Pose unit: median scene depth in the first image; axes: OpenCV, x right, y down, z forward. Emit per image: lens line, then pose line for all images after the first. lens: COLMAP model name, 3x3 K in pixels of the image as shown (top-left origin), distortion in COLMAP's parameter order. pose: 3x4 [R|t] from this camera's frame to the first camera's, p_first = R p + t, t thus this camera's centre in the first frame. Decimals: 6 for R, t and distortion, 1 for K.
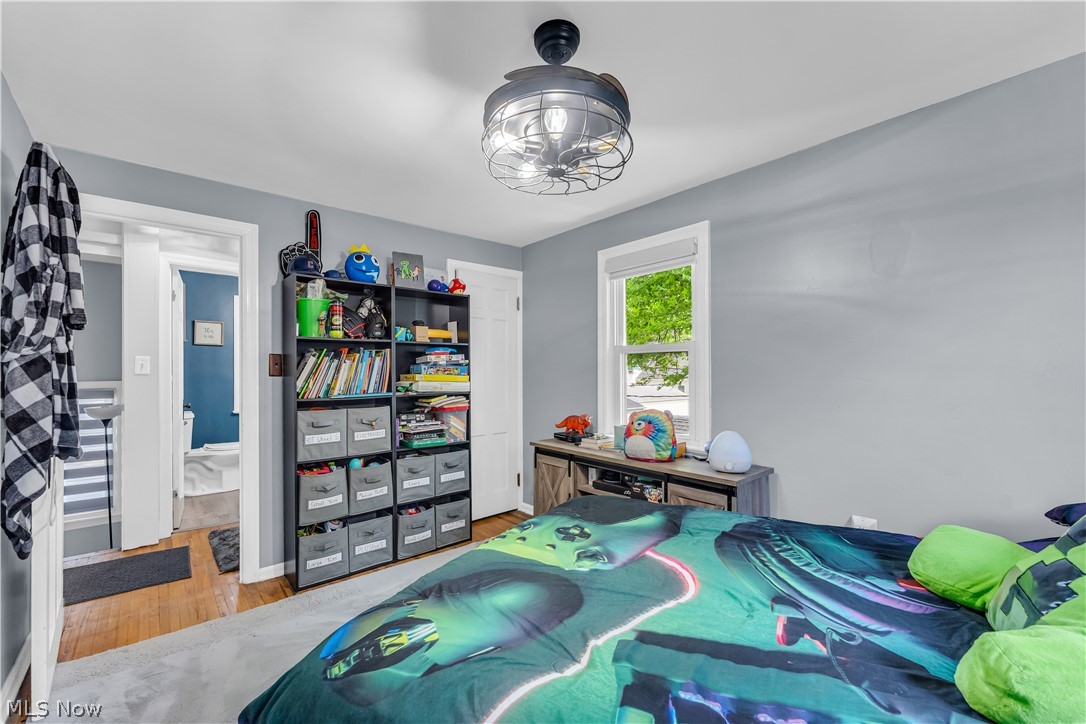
lens RADIAL K [[442.5, 0, 539.8], [0, 442.5, 373.6], [0, 0, 1]] dist [-0.001069, -0.001114]
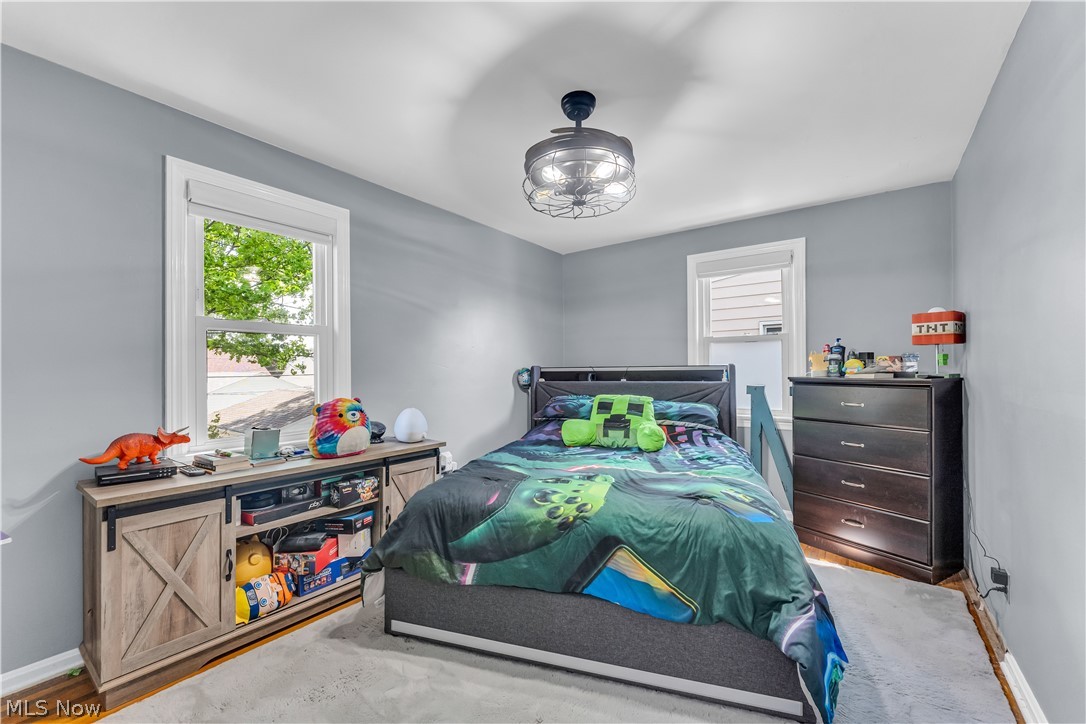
lens RADIAL K [[442.5, 0, 538.1], [0, 442.5, 360.9], [0, 0, 1]] dist [-0.001069, -0.001114]
pose [[-0.220727, 0.018812, 0.975154, -0.743683], [0.000835, 0.999817, -0.019099, 0.021955], [-0.975335, -0.003401, -0.220703, 0.839767]]
